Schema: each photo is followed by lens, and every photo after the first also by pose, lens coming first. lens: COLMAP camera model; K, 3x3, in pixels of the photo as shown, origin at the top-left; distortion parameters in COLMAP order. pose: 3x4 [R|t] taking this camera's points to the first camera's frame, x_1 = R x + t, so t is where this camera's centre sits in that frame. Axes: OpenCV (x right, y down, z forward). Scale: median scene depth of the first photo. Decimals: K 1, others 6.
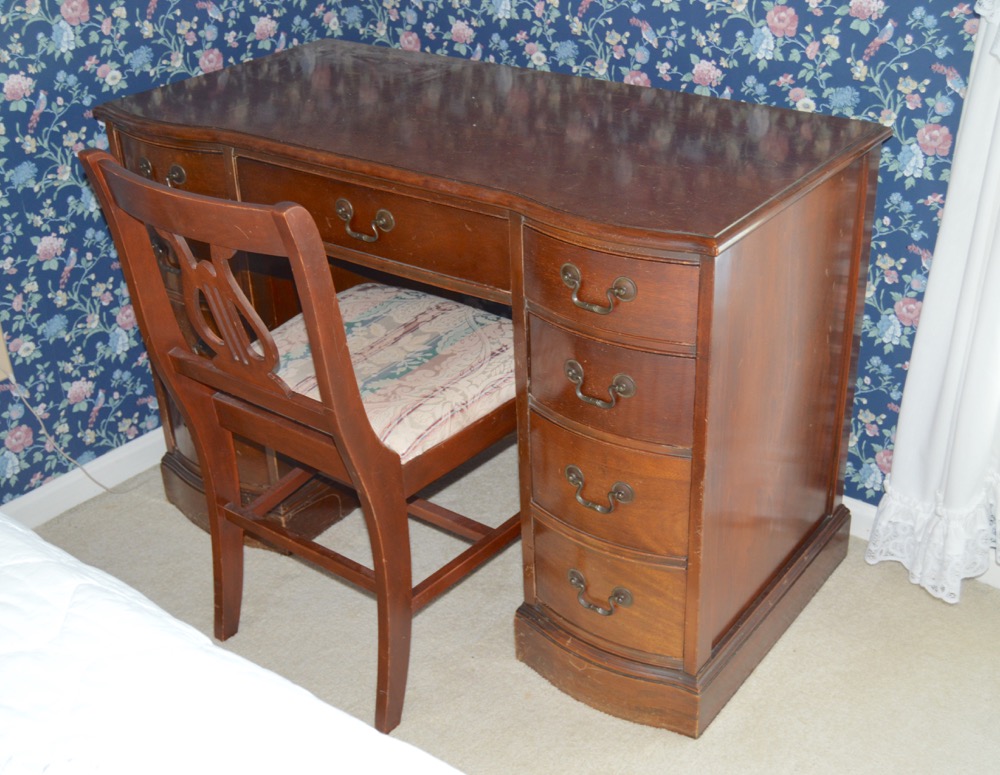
lens RADIAL K [[1013.2, 0, 498.5], [0, 1013.2, 405.3], [0, 0, 1]] dist [-0.003764, -0.000044]
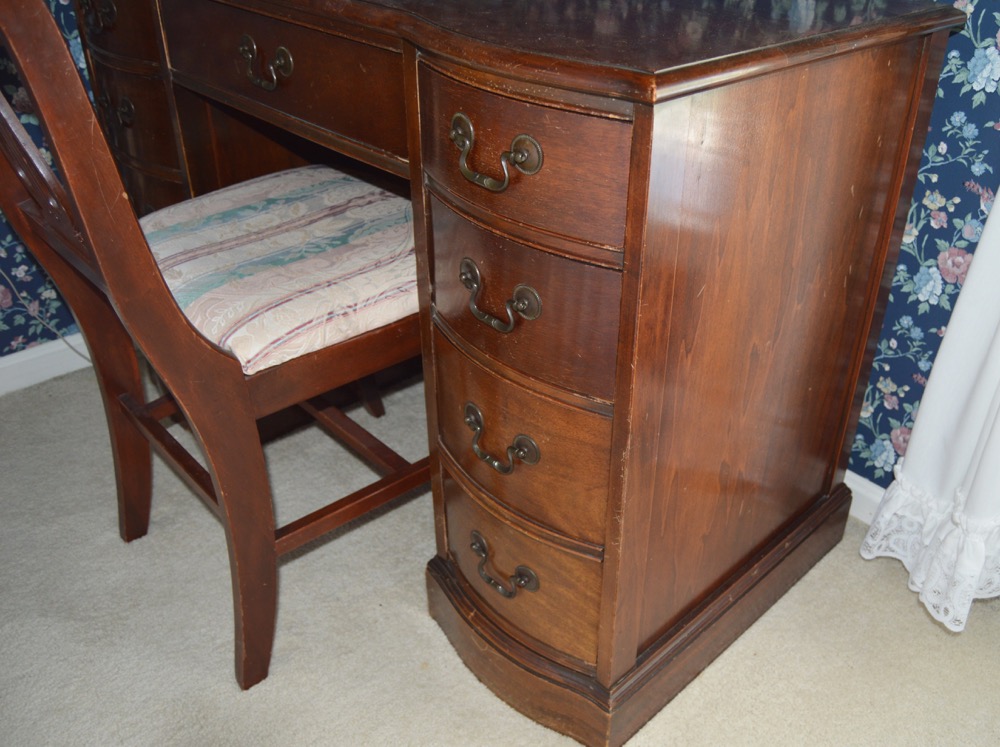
lens RADIAL K [[897.2, 0, 500.0], [0, 897.2, 373.5], [0, 0, 1]] dist [-0.044522, 0.008957]
pose [[0.989710, 0.124065, -0.071295, 0.109368], [-0.120212, 0.991167, 0.056016, -0.002199], [0.077615, -0.046869, 0.995881, 0.268335]]
